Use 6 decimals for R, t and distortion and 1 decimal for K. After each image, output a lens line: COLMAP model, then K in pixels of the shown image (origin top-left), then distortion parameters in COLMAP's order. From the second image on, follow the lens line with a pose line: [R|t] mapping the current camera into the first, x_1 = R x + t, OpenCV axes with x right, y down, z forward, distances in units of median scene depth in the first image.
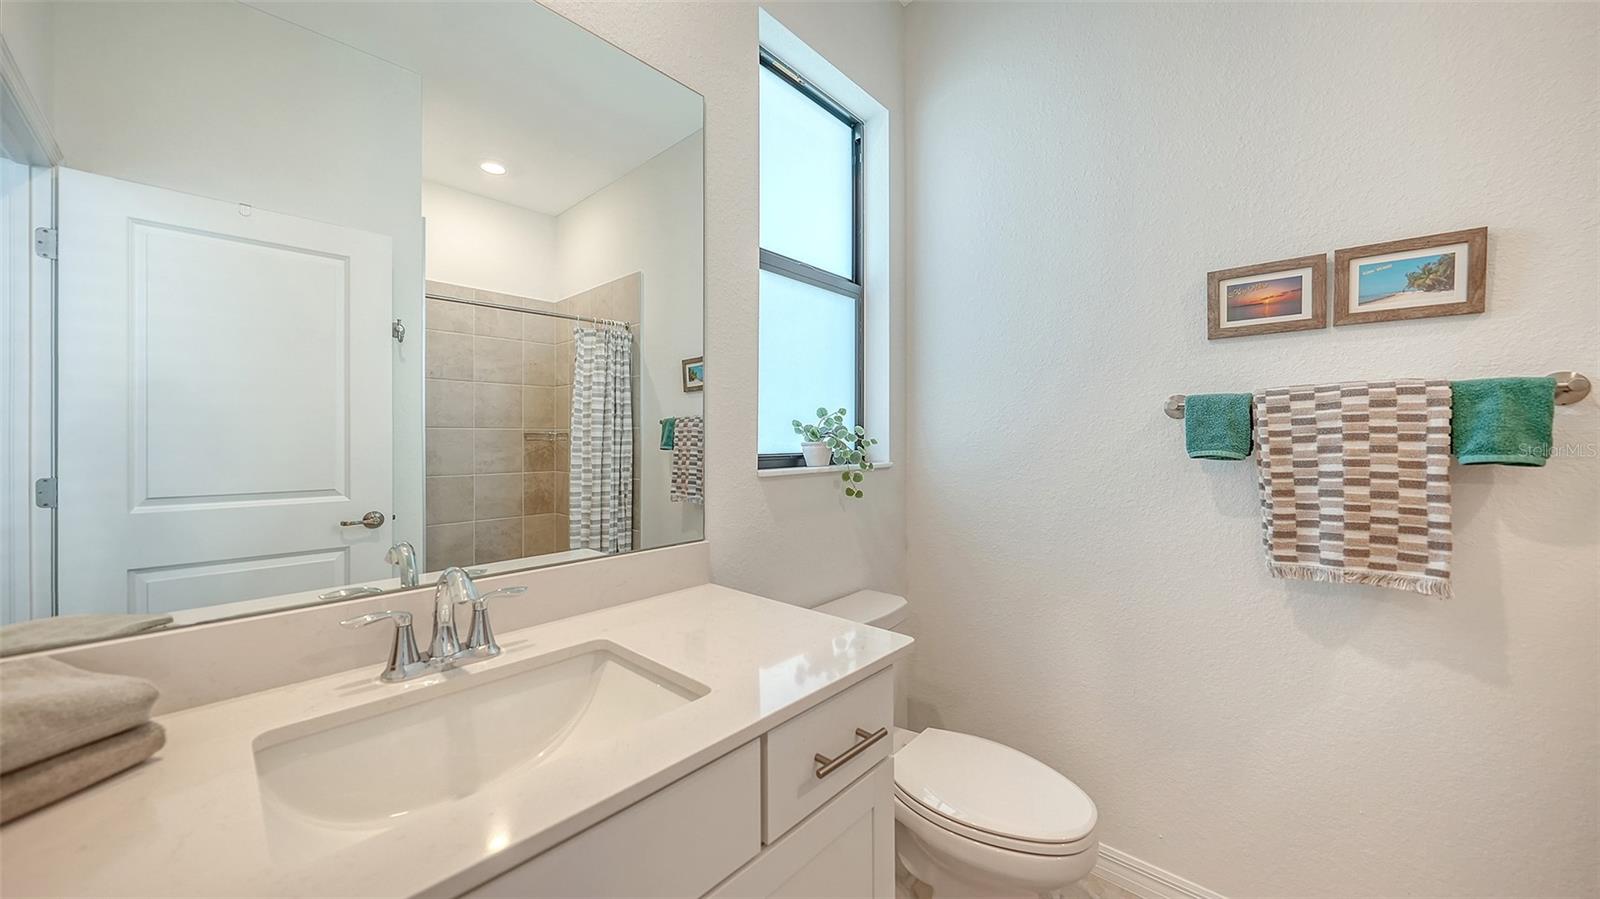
lens RADIAL K [[555.8, 0, 798.7], [0, 555.8, 444.7], [0, 0, 1]] dist [-0.004993, 0.000247]
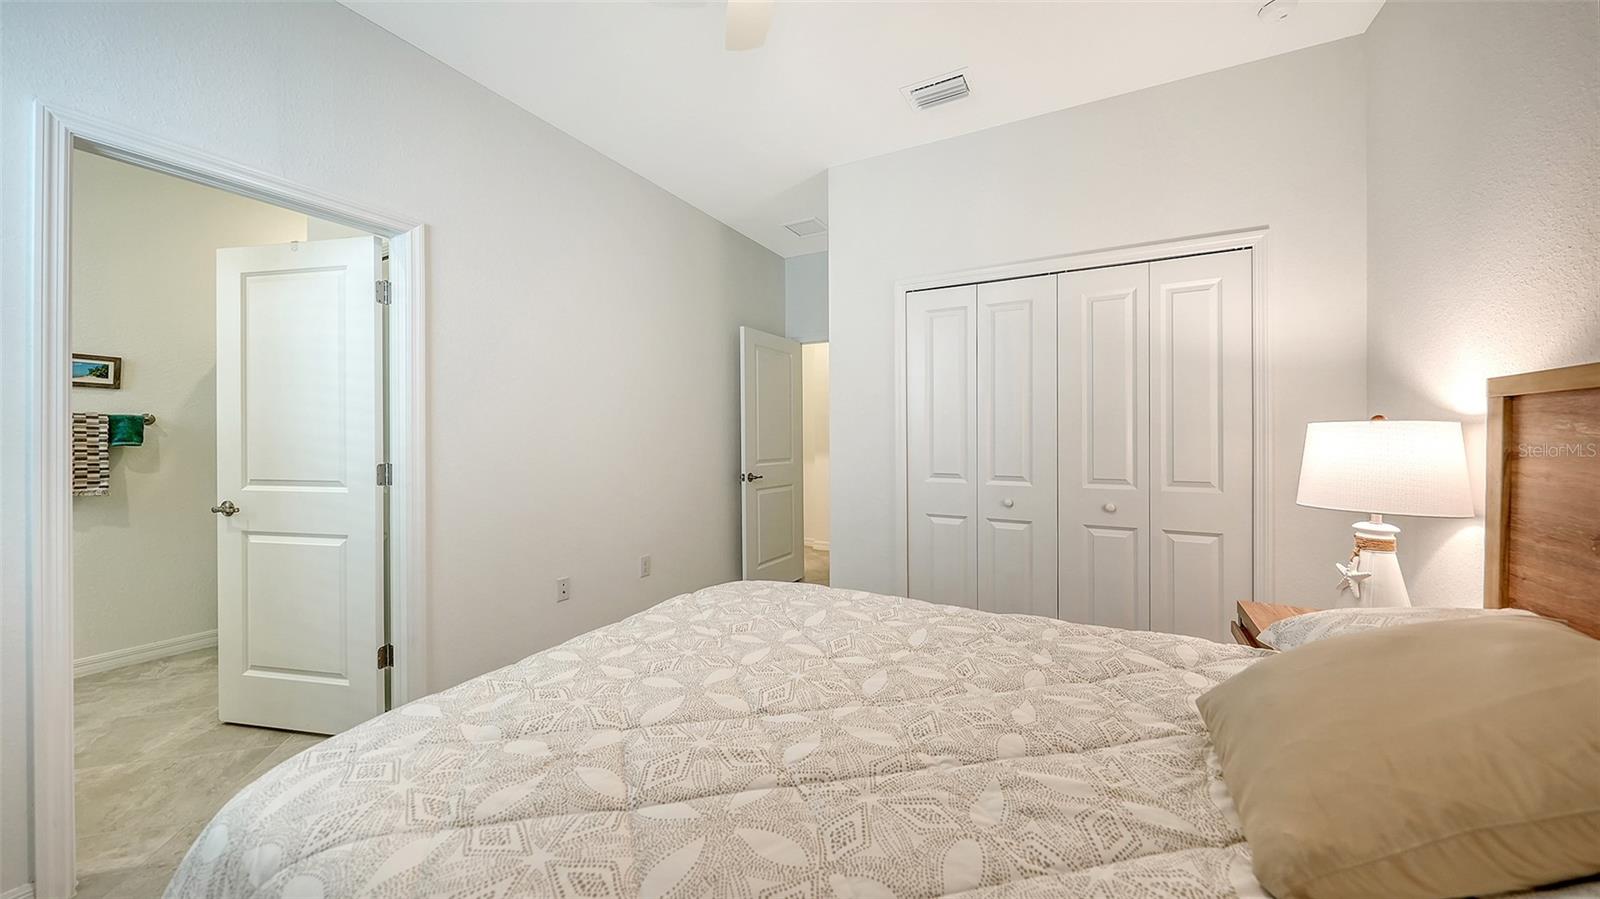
lens RADIAL K [[555.8, 0, 793.6], [0, 555.8, 444.2], [0, 0, 1]] dist [-0.004993, 0.000247]
pose [[-0.234379, -0.005136, 0.972132, -2.166295], [-0.002461, 0.999986, 0.004689, 0.006699], [-0.972142, -0.001293, -0.234388, -1.578589]]
